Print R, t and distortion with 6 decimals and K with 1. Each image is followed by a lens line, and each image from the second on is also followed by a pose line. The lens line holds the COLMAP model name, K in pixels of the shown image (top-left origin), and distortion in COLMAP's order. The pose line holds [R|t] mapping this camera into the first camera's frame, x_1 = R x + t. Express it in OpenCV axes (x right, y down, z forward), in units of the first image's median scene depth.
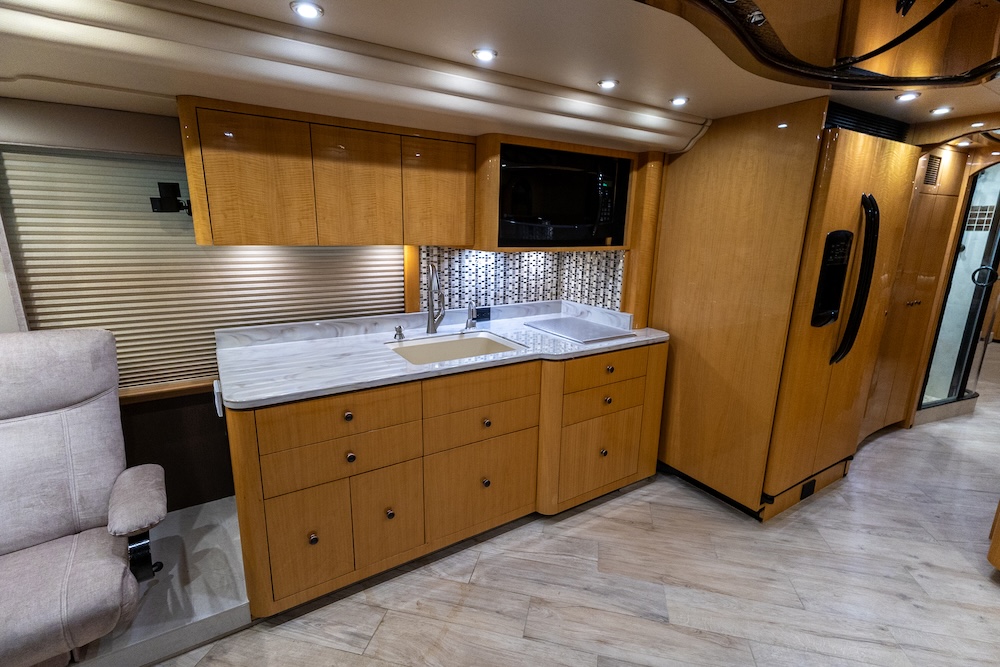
lens RADIAL K [[444.4, 0, 500.0], [0, 444.4, 333.5], [0, 0, 1]] dist [0.000306, -0.000571]
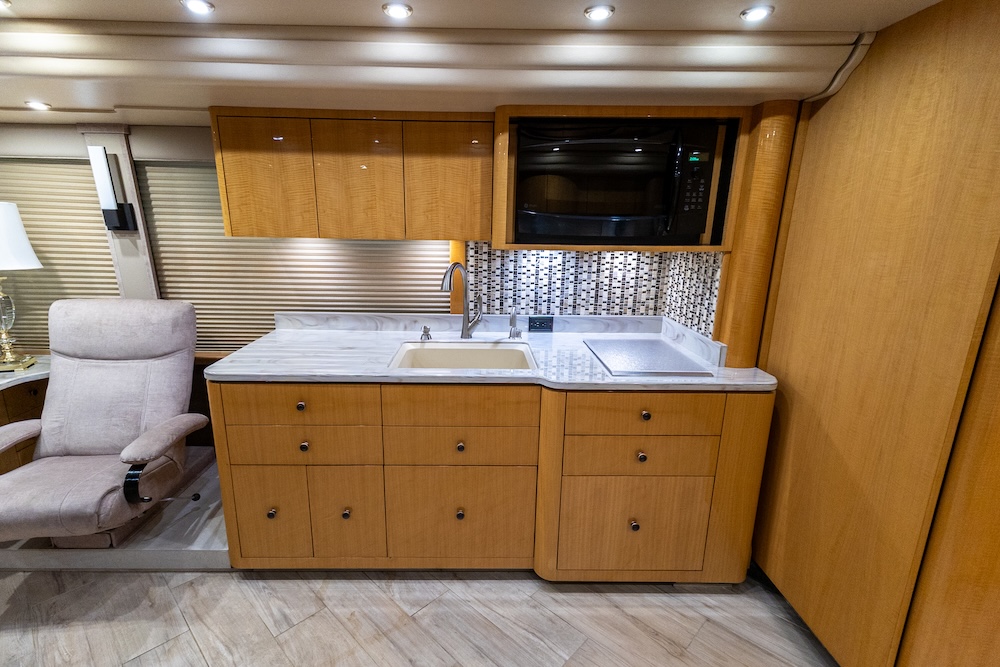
lens RADIAL K [[467.4, 0, 486.9], [0, 467.4, 345.2], [0, 0, 1]] dist [0.001224, 0.000043]
pose [[0.854025, 0.123698, -0.505312, 0.379124], [-0.118104, 0.992059, 0.043244, -0.033467], [0.506648, 0.022748, 0.861853, 0.201292]]
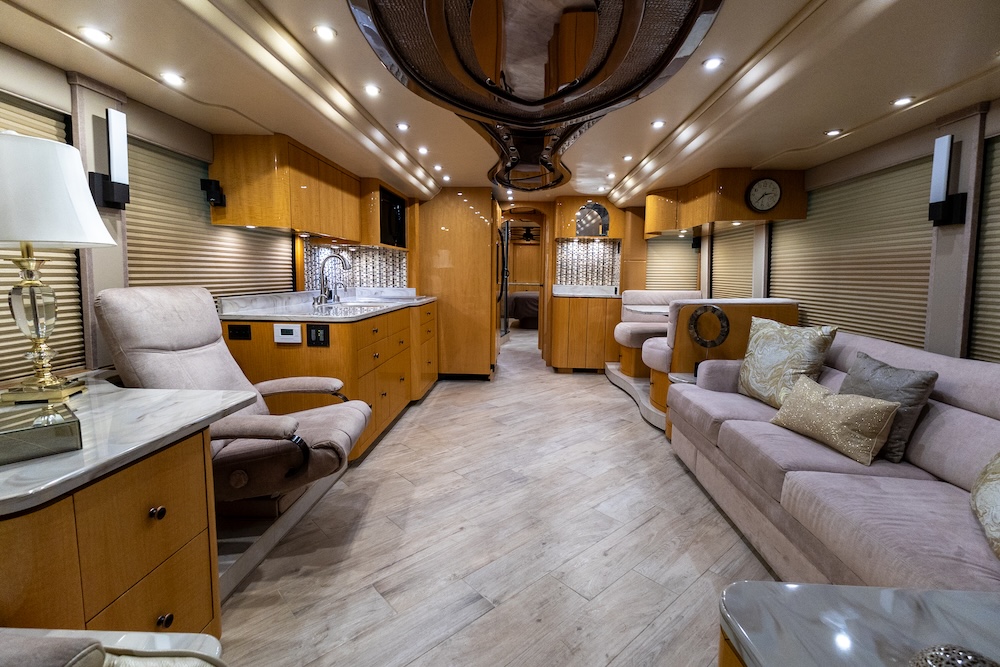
lens RADIAL K [[458.5, 0, 494.3], [0, 458.5, 331.6], [0, 0, 1]] dist [0.029530, -0.011048]
pose [[0.595438, -0.111877, 0.795574, -1.041185], [0.180076, 0.983646, 0.003549, 0.185970], [-0.782960, 0.141150, 0.605846, -0.321537]]
